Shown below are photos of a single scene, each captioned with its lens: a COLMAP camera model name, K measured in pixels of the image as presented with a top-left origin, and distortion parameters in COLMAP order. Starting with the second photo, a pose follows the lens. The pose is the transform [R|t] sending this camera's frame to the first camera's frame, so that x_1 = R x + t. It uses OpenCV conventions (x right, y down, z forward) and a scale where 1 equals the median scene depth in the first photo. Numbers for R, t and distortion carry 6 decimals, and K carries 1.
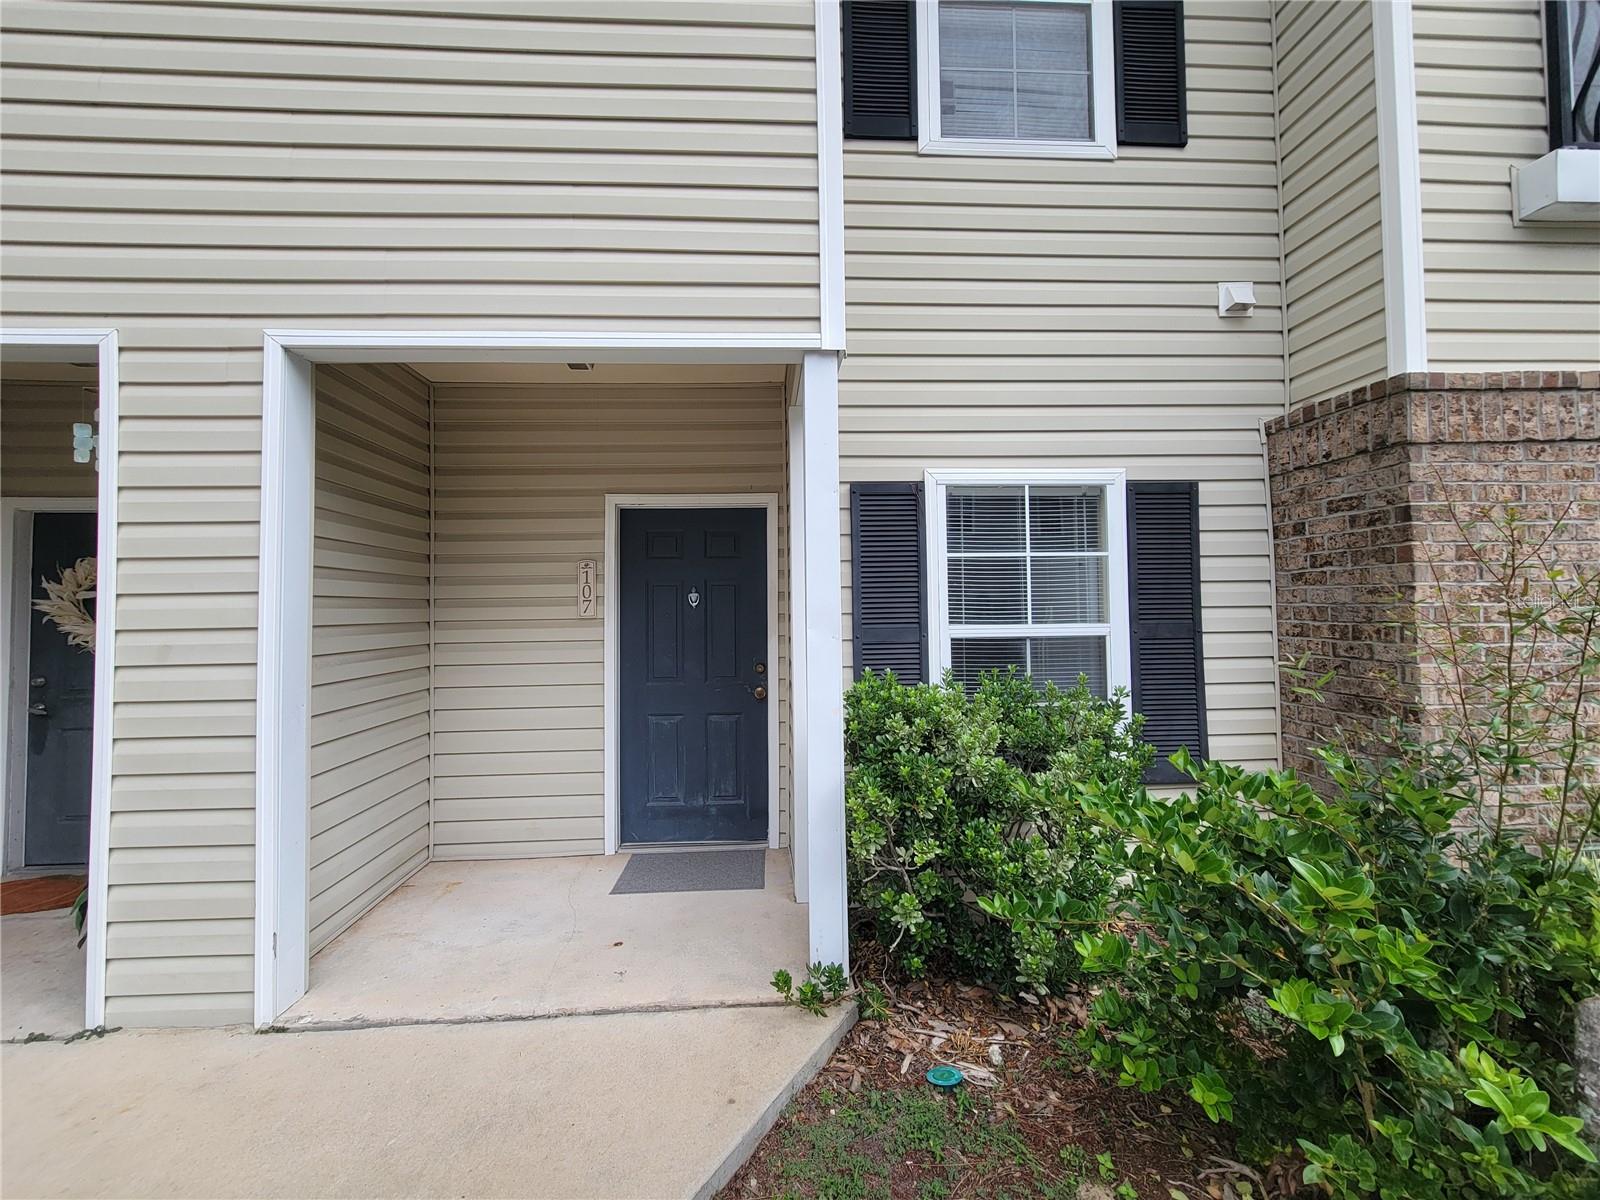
lens RADIAL K [[654.2, 0, 795.4], [0, 654.2, 594.7], [0, 0, 1]] dist [-0.000439, -0.000195]
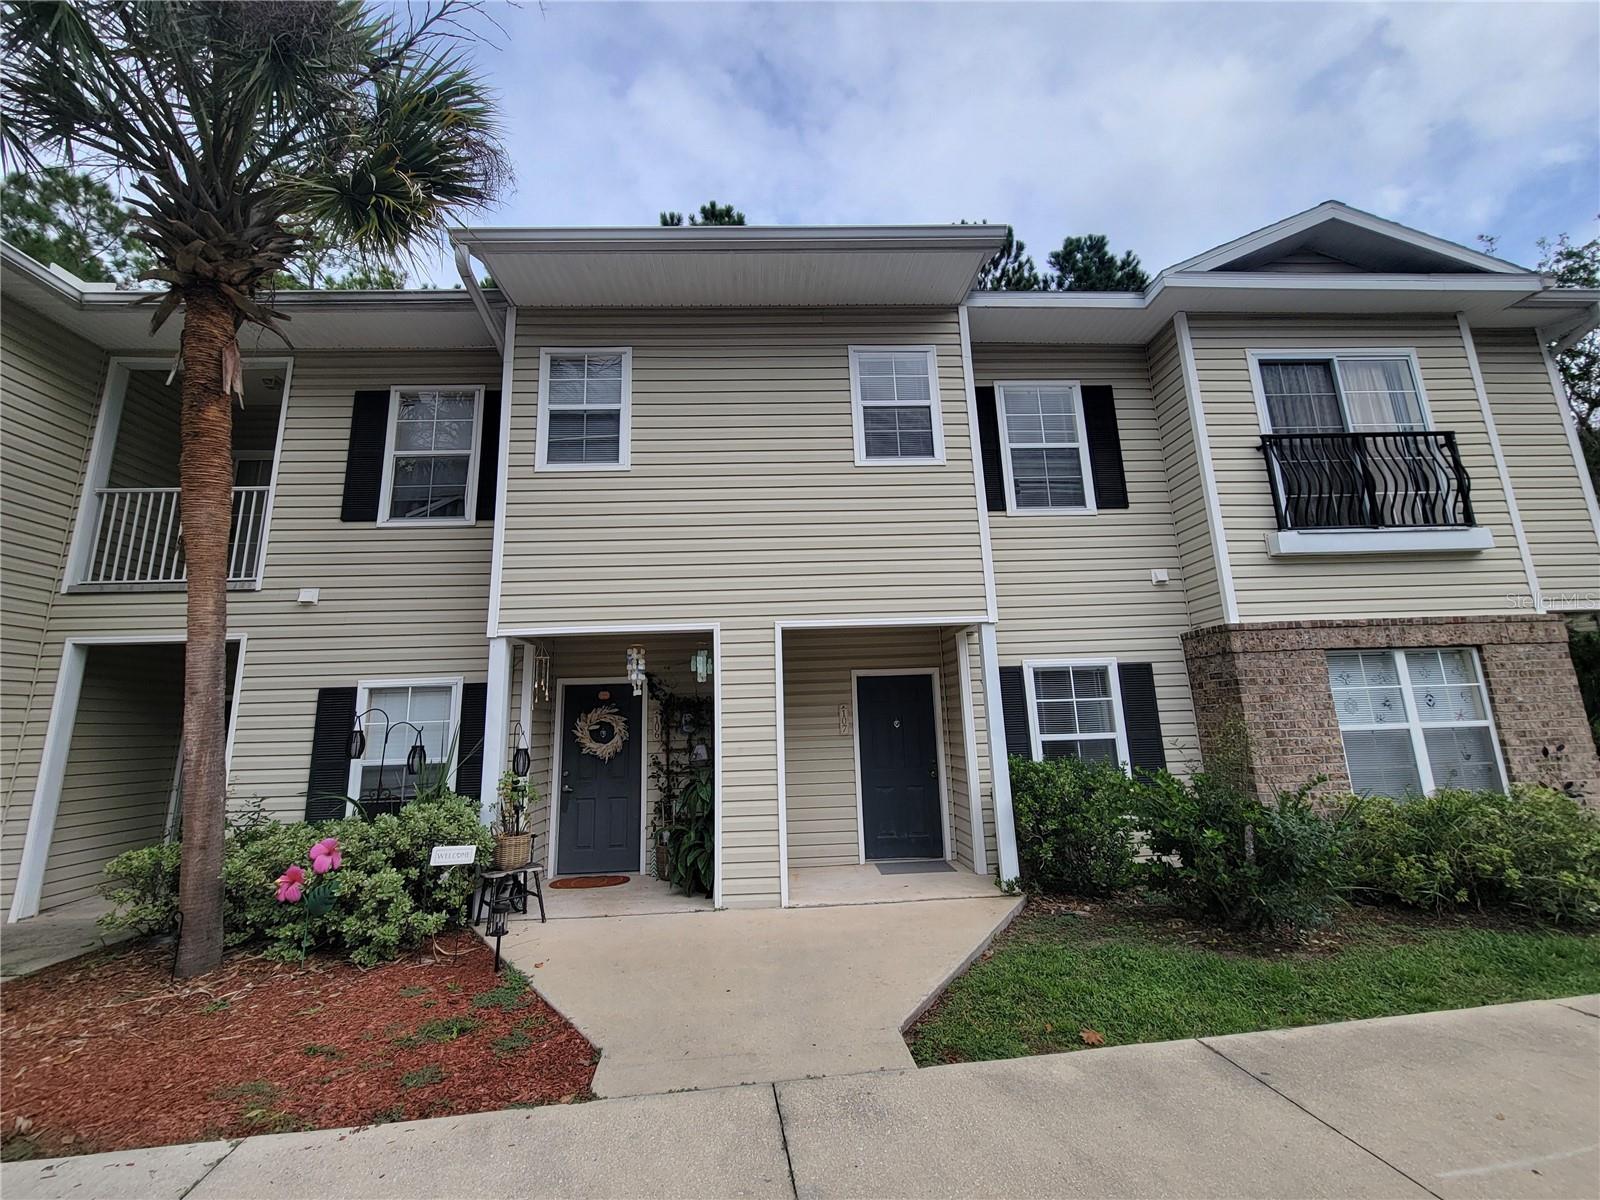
lens RADIAL K [[654.2, 0, 797.7], [0, 654.2, 594.8], [0, 0, 1]] dist [-0.000439, -0.000195]
pose [[0.999856, -0.016986, 0.000265, -0.533029], [0.016748, 0.983009, -0.182789, -0.023564], [0.002844, 0.182767, 0.983152, -1.140313]]
